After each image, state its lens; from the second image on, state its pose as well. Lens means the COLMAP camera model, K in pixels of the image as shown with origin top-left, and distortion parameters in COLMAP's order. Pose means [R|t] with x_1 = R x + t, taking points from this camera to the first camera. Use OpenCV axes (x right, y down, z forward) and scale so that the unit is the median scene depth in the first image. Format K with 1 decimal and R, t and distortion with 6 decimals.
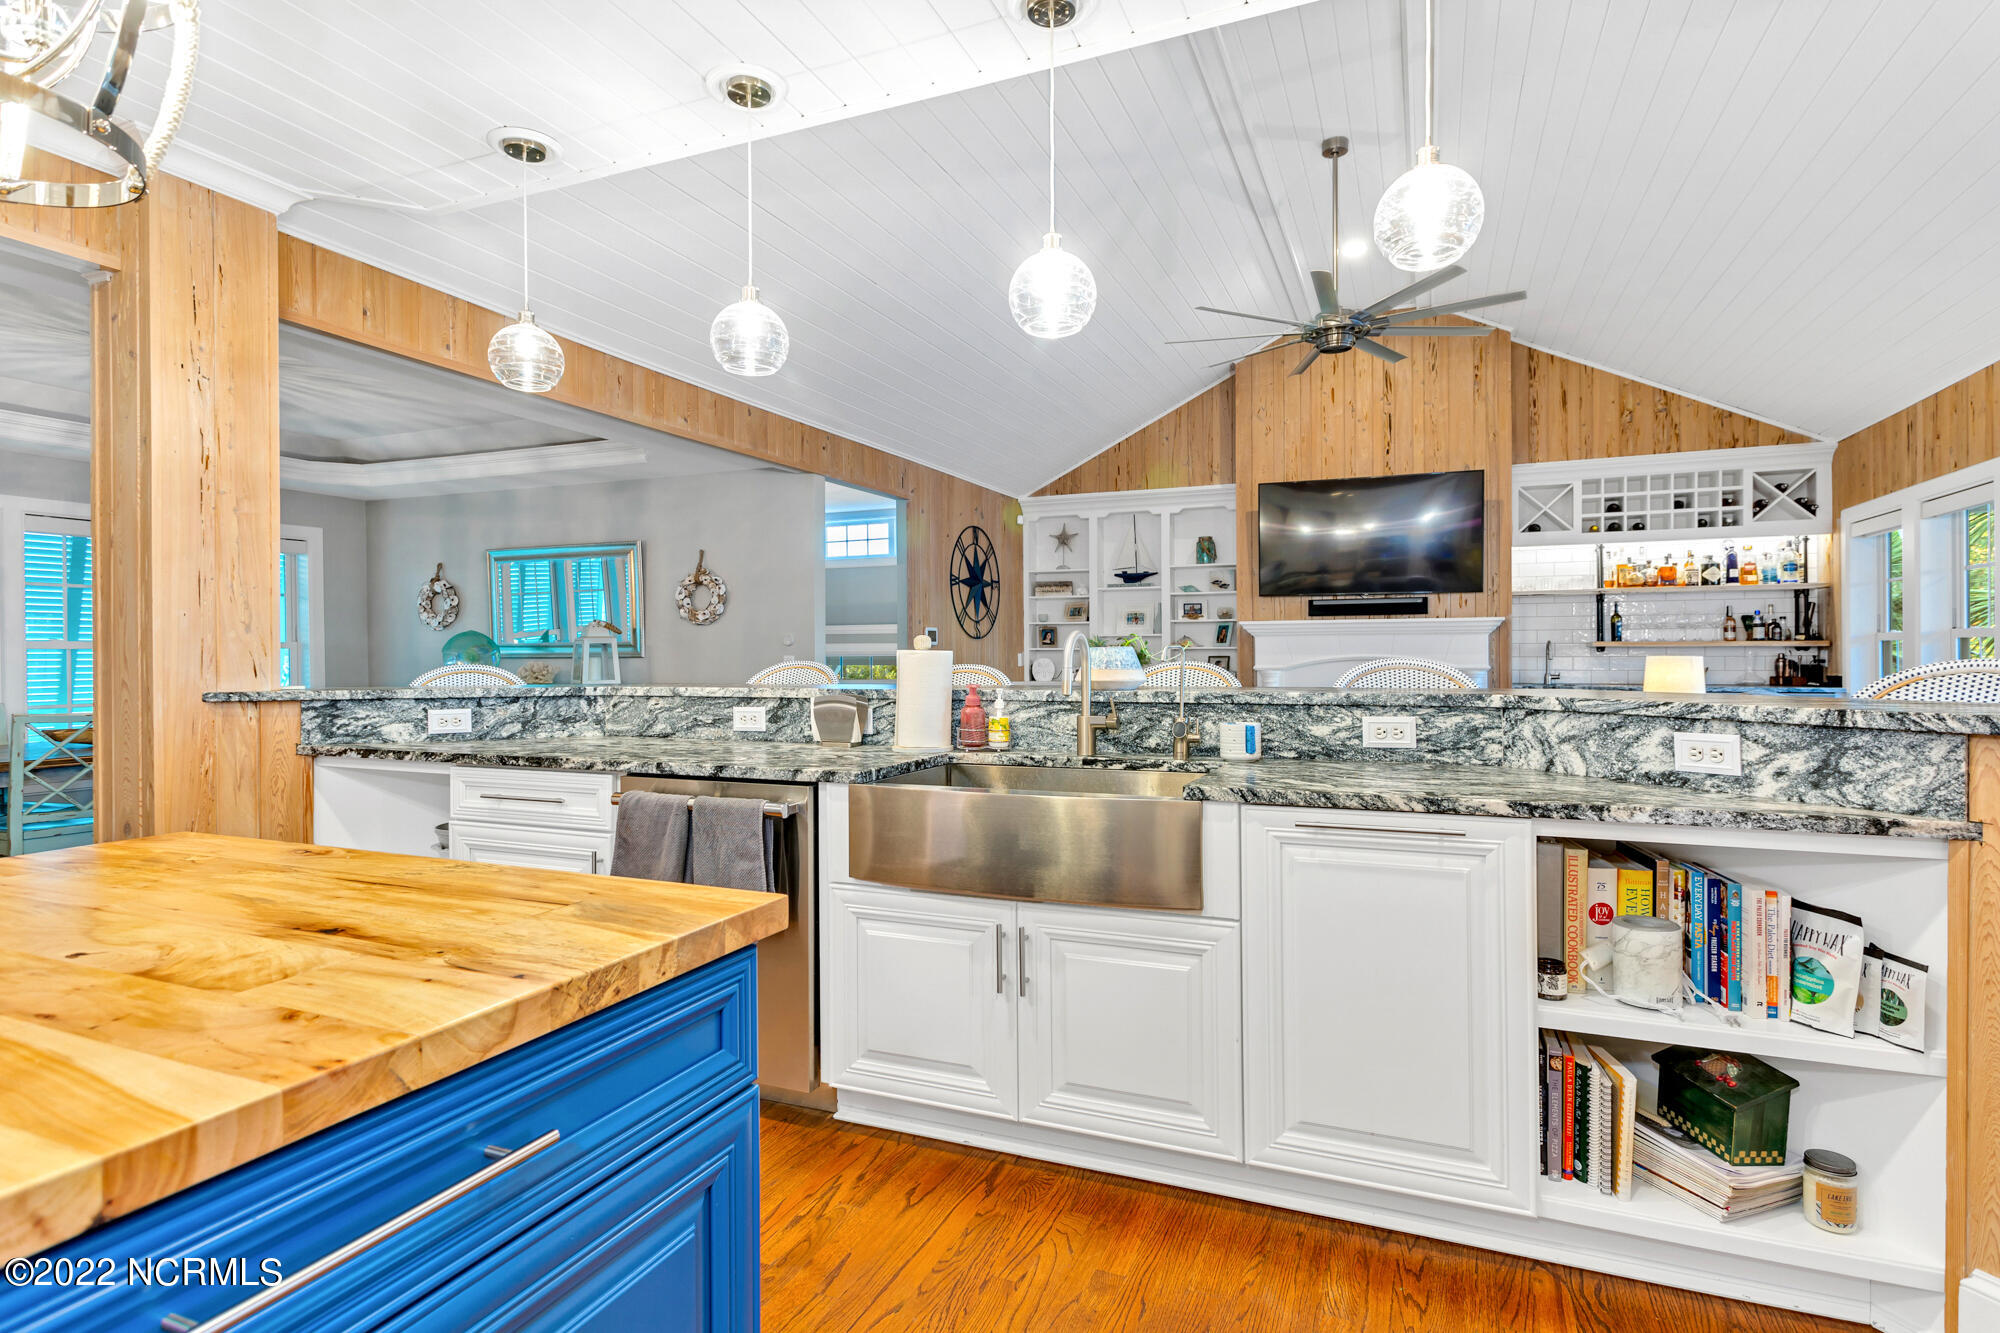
lens RADIAL K [[1013.6, 0, 993.8], [0, 1013.6, 653.7], [0, 0, 1]] dist [0.001555, -0.000374]
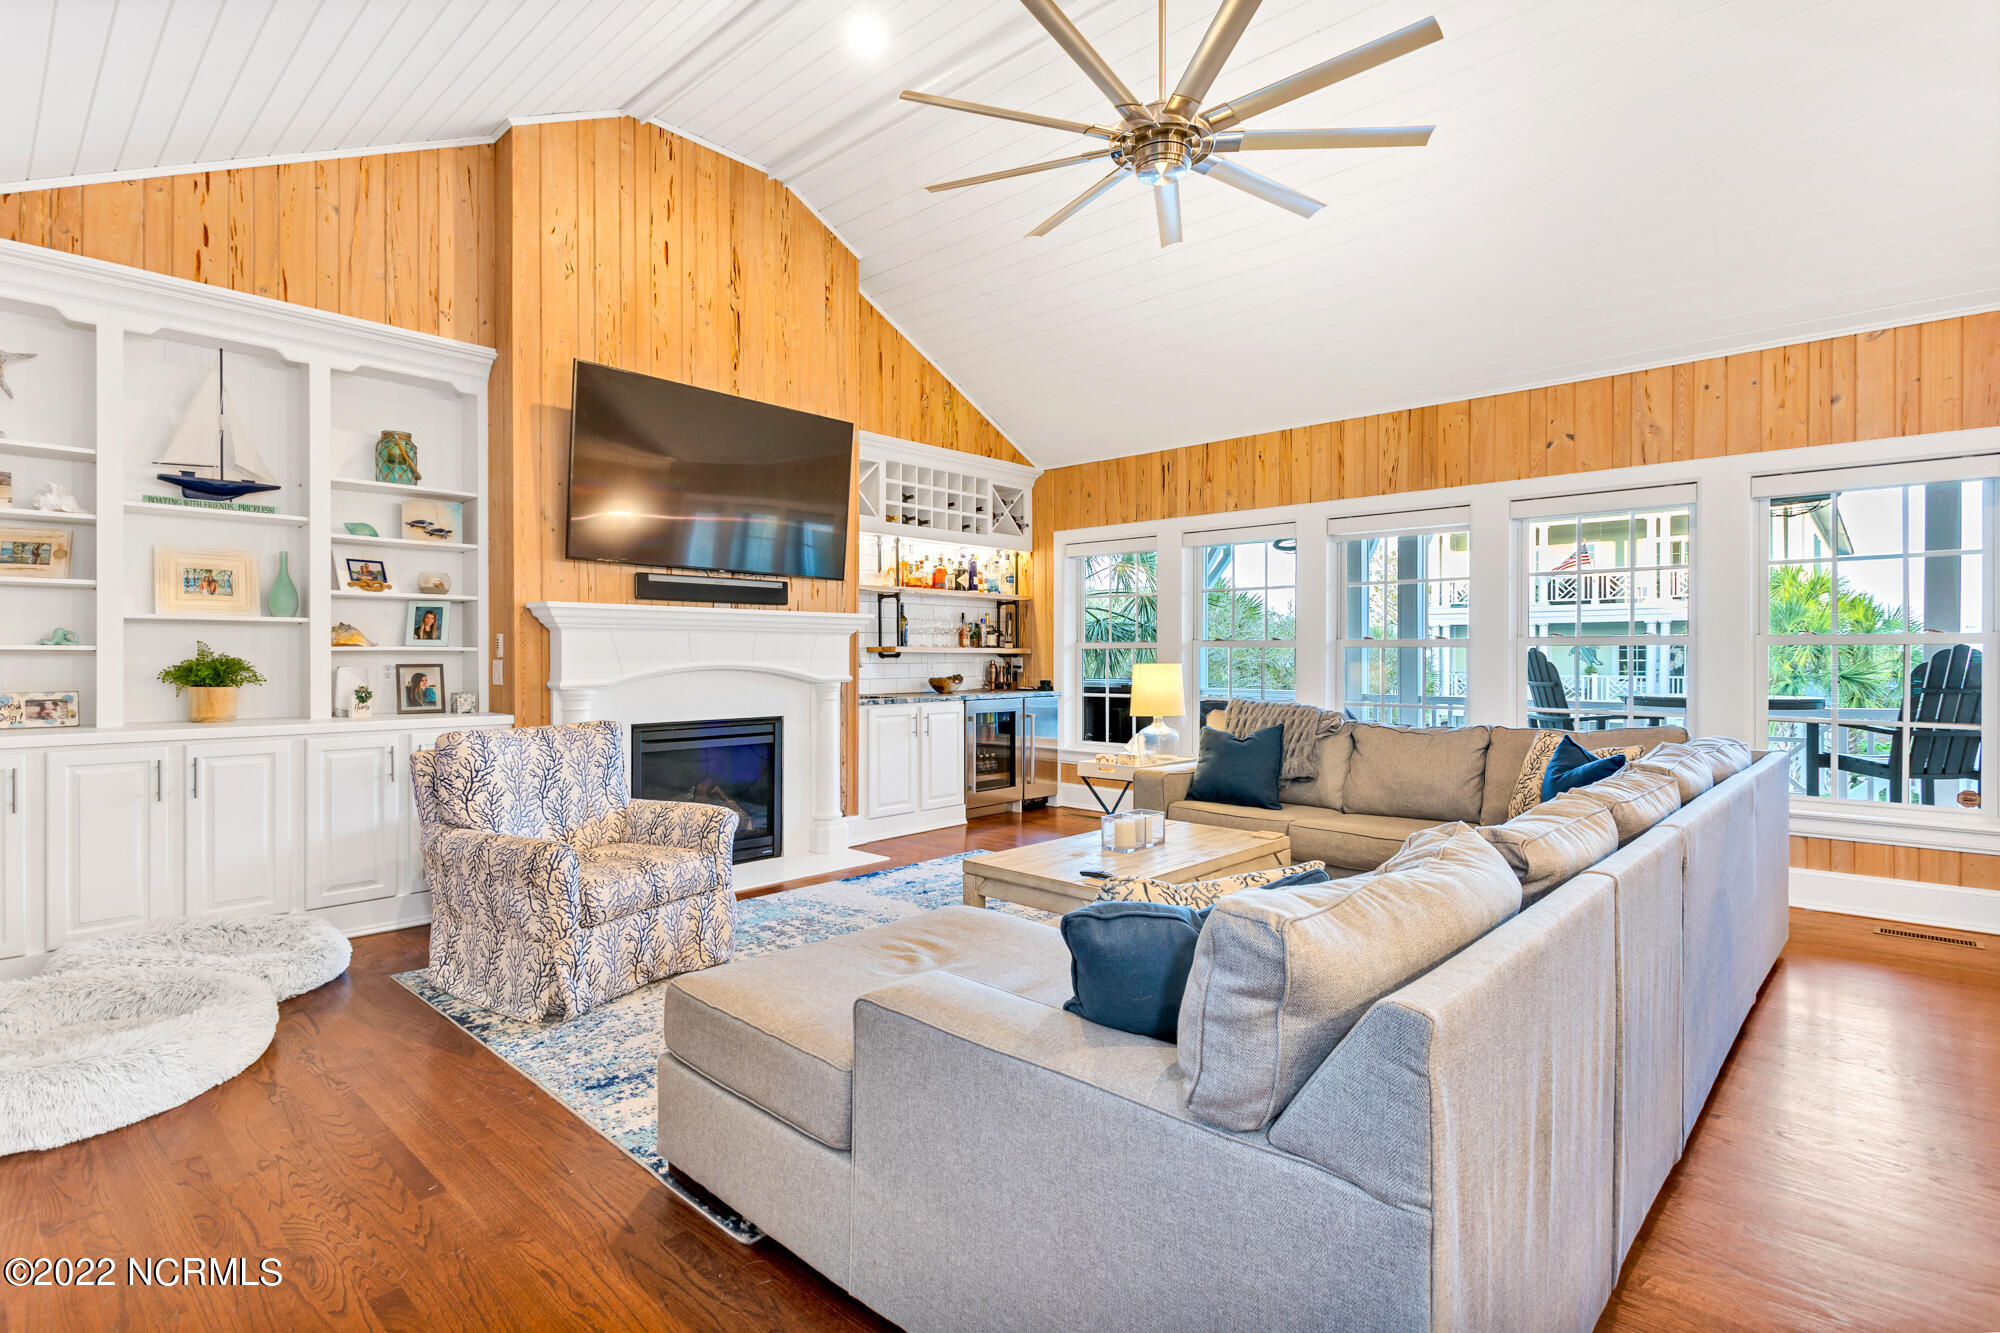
lens RADIAL K [[994.3, 0, 1006.8], [0, 994.3, 658.1], [0, 0, 1]] dist [0.007585, -0.002892]
pose [[0.321054, 0.001088, 0.947060, -0.196418], [-0.001714, 0.999998, -0.000567, -0.001151], [-0.947059, -0.001441, 0.321056, 0.625644]]
